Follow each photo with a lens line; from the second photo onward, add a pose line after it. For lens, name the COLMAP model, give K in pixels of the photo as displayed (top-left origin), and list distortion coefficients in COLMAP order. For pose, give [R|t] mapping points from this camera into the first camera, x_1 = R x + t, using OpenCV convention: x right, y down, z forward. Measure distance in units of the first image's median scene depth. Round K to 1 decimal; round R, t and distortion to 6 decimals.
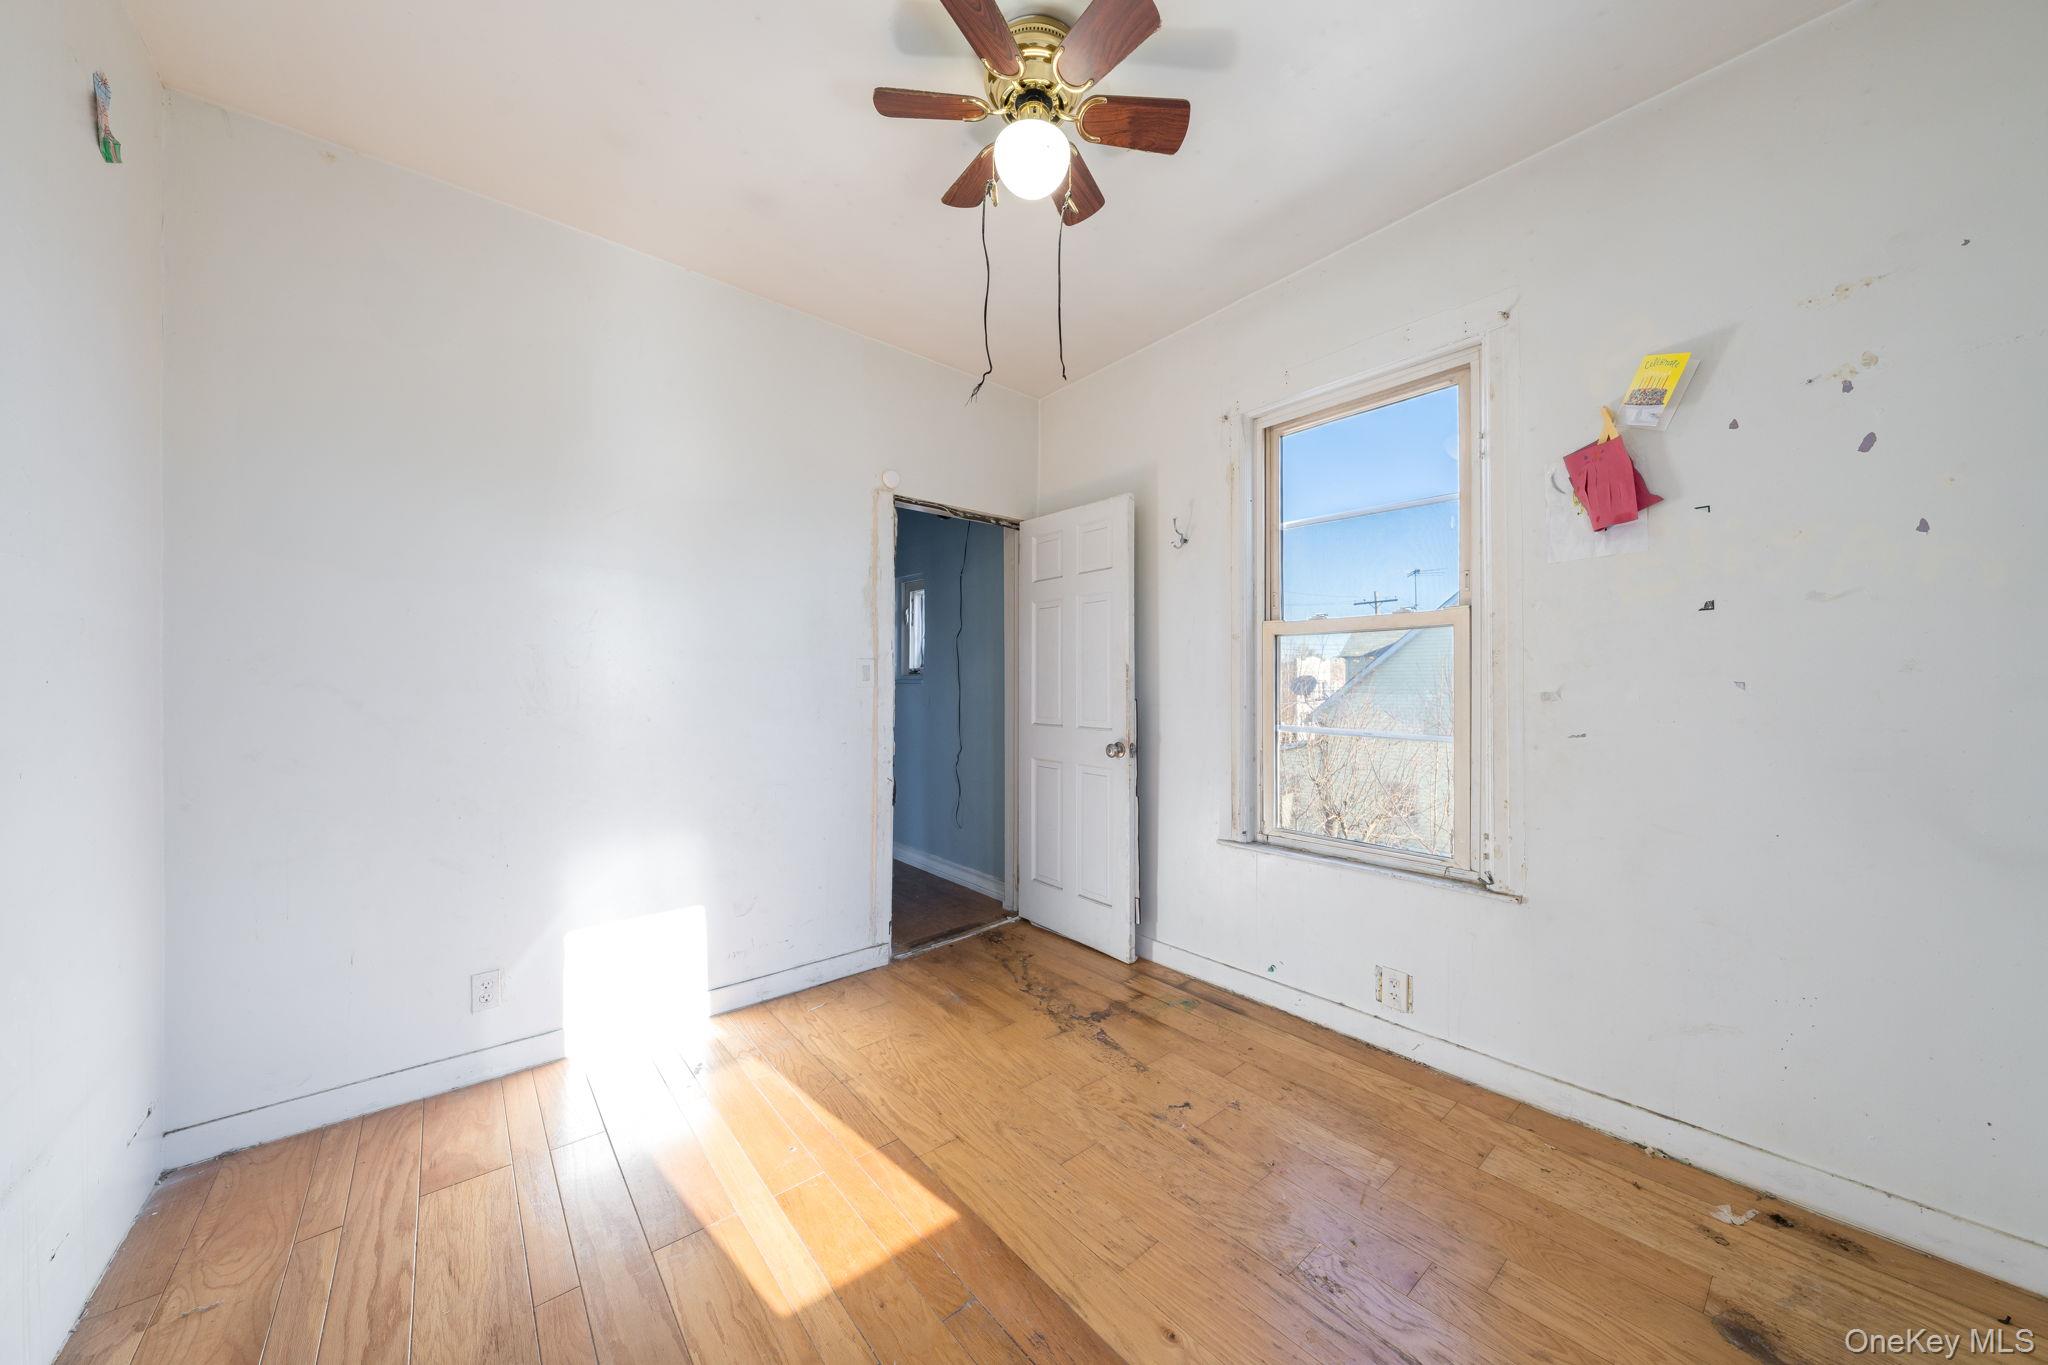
lens RADIAL K [[700.3, 0, 1036.6], [0, 700.3, 677.3], [0, 0, 1]] dist [0.000837, 0.000419]
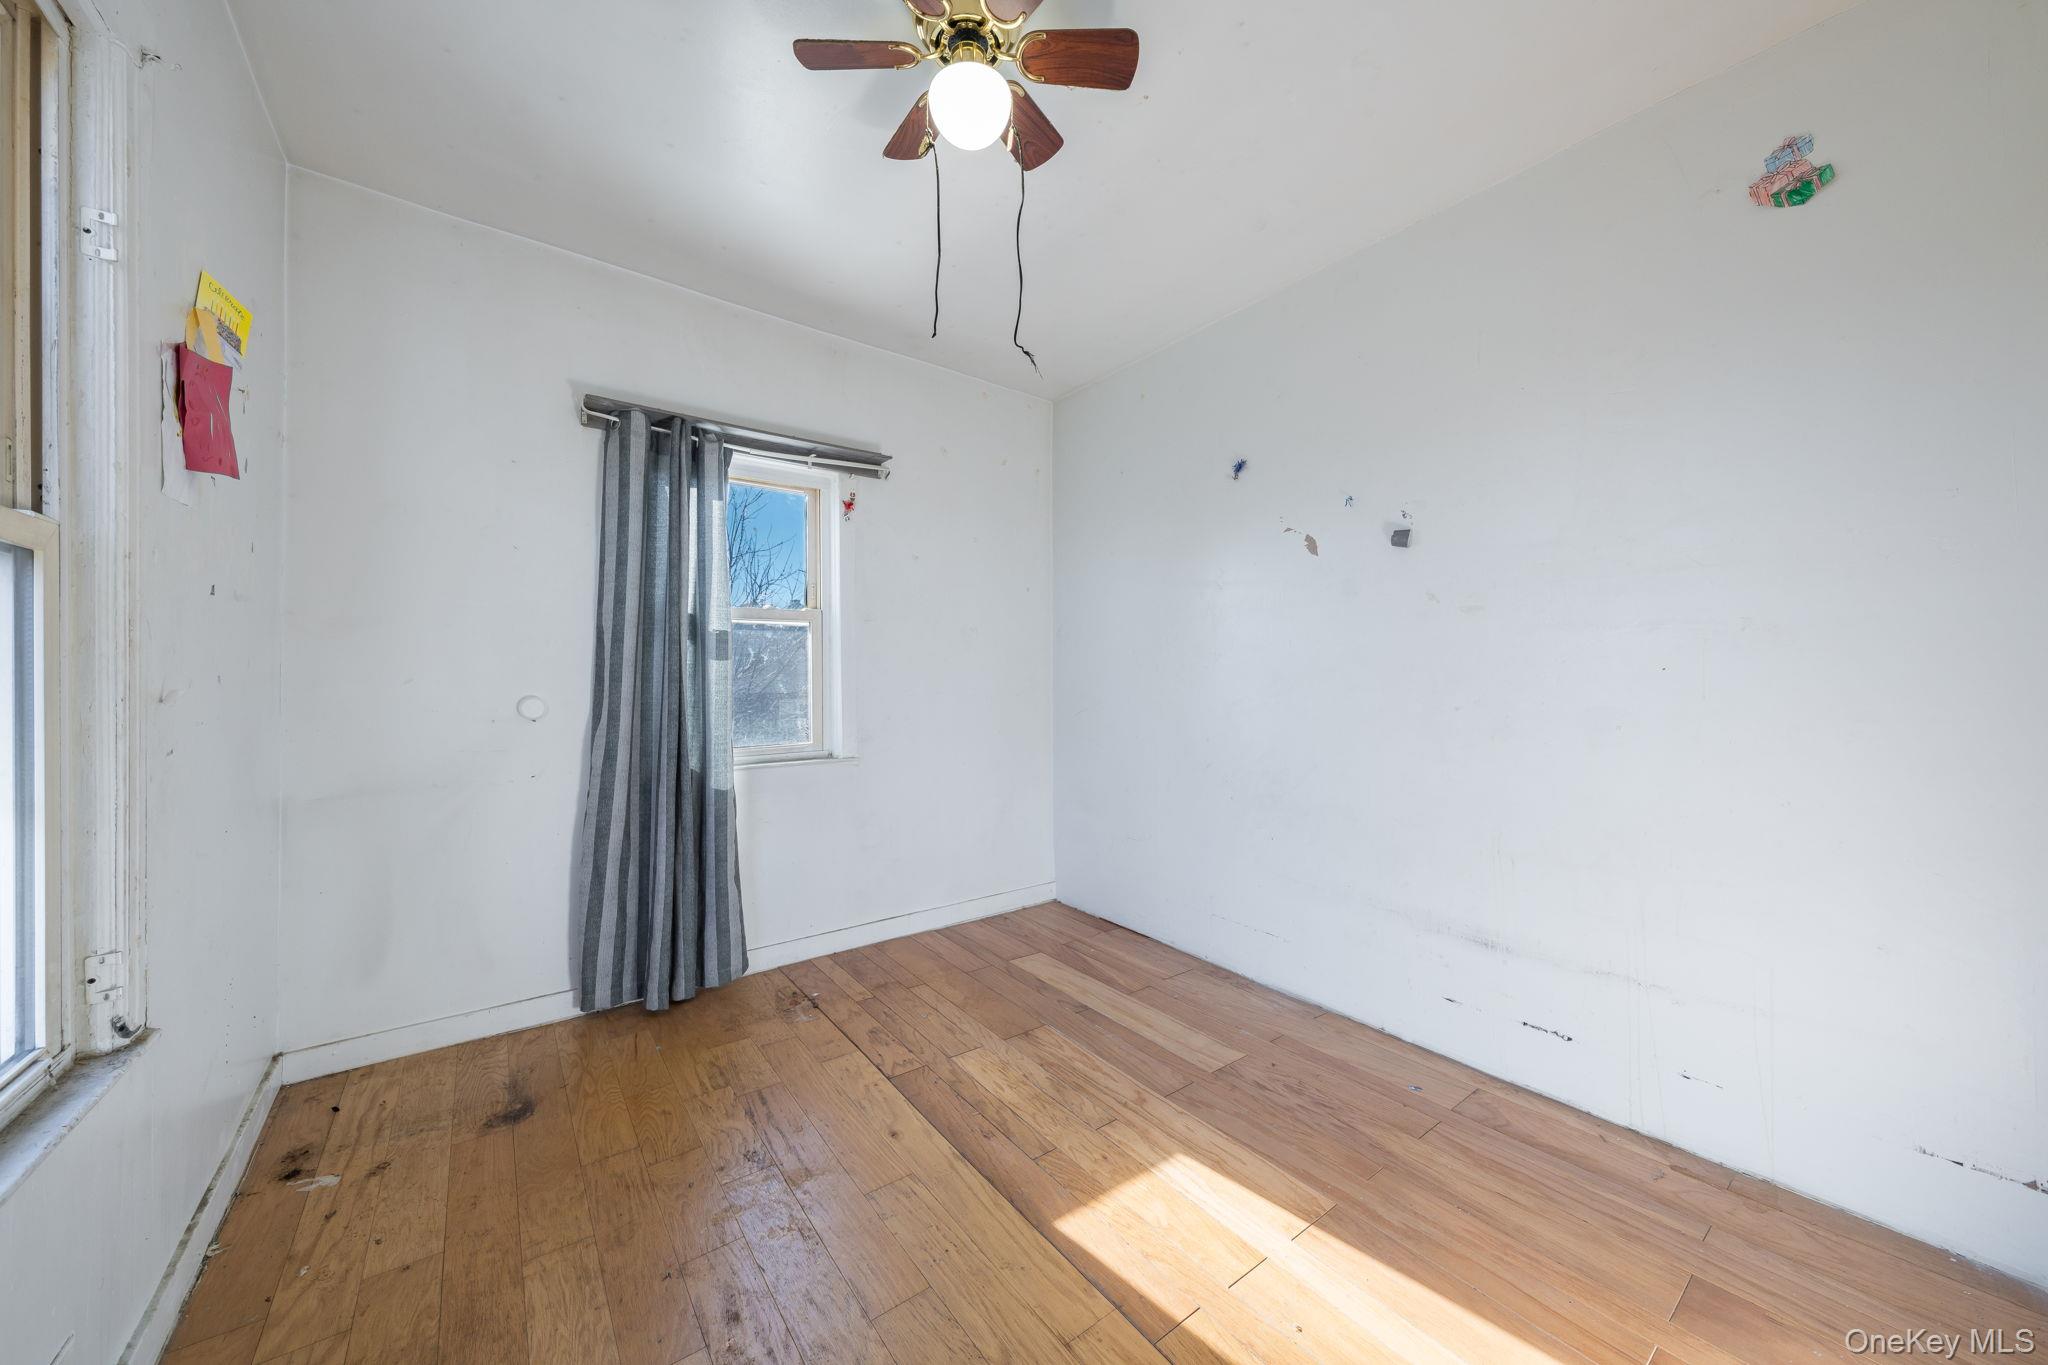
lens RADIAL K [[700.3, 0, 1036.6], [0, 700.3, 677.3], [0, 0, 1]] dist [0.000837, 0.000419]
pose [[-0.998542, 0.004999, 0.053747, -0.147077], [0.004745, 0.999977, -0.004866, 0.018665], [-0.053770, -0.004604, -0.998543, 2.013738]]
